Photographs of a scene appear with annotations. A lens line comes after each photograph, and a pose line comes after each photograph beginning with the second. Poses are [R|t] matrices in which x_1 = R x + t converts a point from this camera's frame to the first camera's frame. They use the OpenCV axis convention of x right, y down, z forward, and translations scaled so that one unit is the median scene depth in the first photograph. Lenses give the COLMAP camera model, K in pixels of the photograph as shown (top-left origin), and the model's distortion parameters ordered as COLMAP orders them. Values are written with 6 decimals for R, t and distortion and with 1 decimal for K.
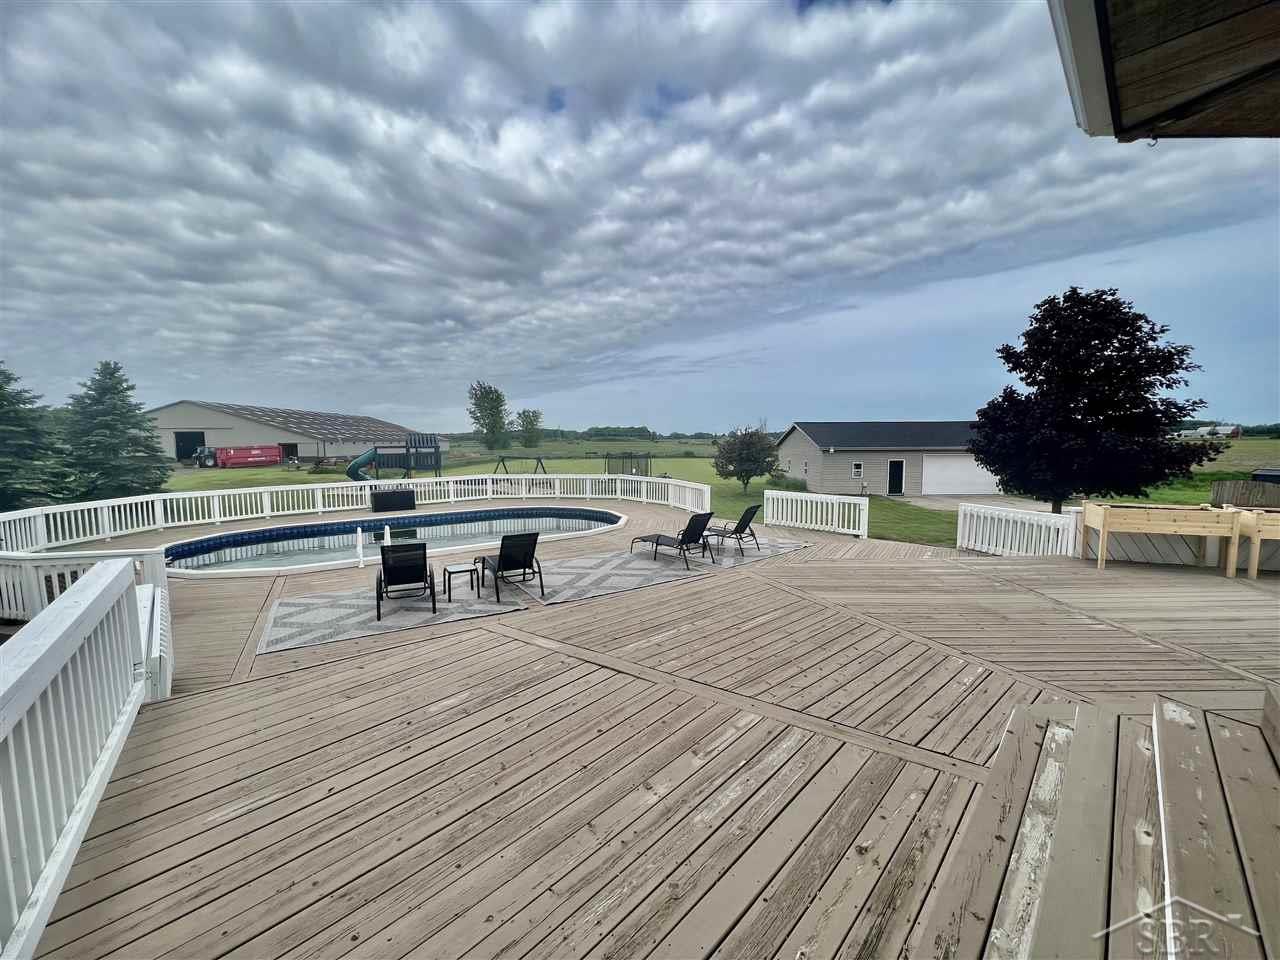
lens RADIAL K [[517.4, 0, 640.0], [0, 517.4, 480.0], [0, 0, 1]] dist [0.018108, 0.000031]
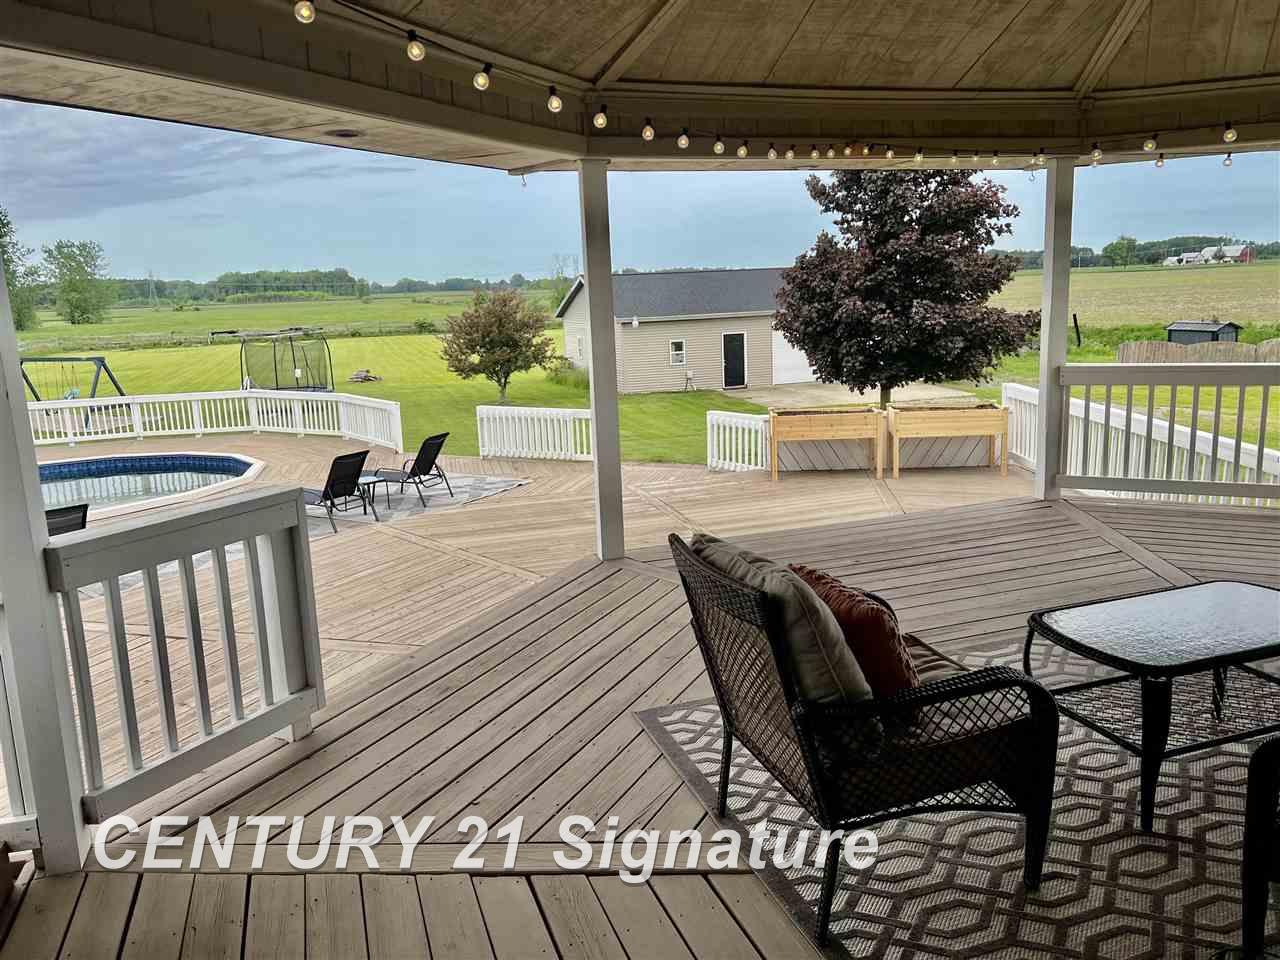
lens RADIAL K [[969.5, 0, 690.7], [0, 969.5, 477.4], [0, 0, 1]] dist [-0.002564, -0.005552]
pose [[0.940900, -0.091654, 0.326048, 0.059333], [0.053820, 0.990916, 0.123241, -0.020482], [-0.334382, -0.098410, 0.937286, -0.198940]]
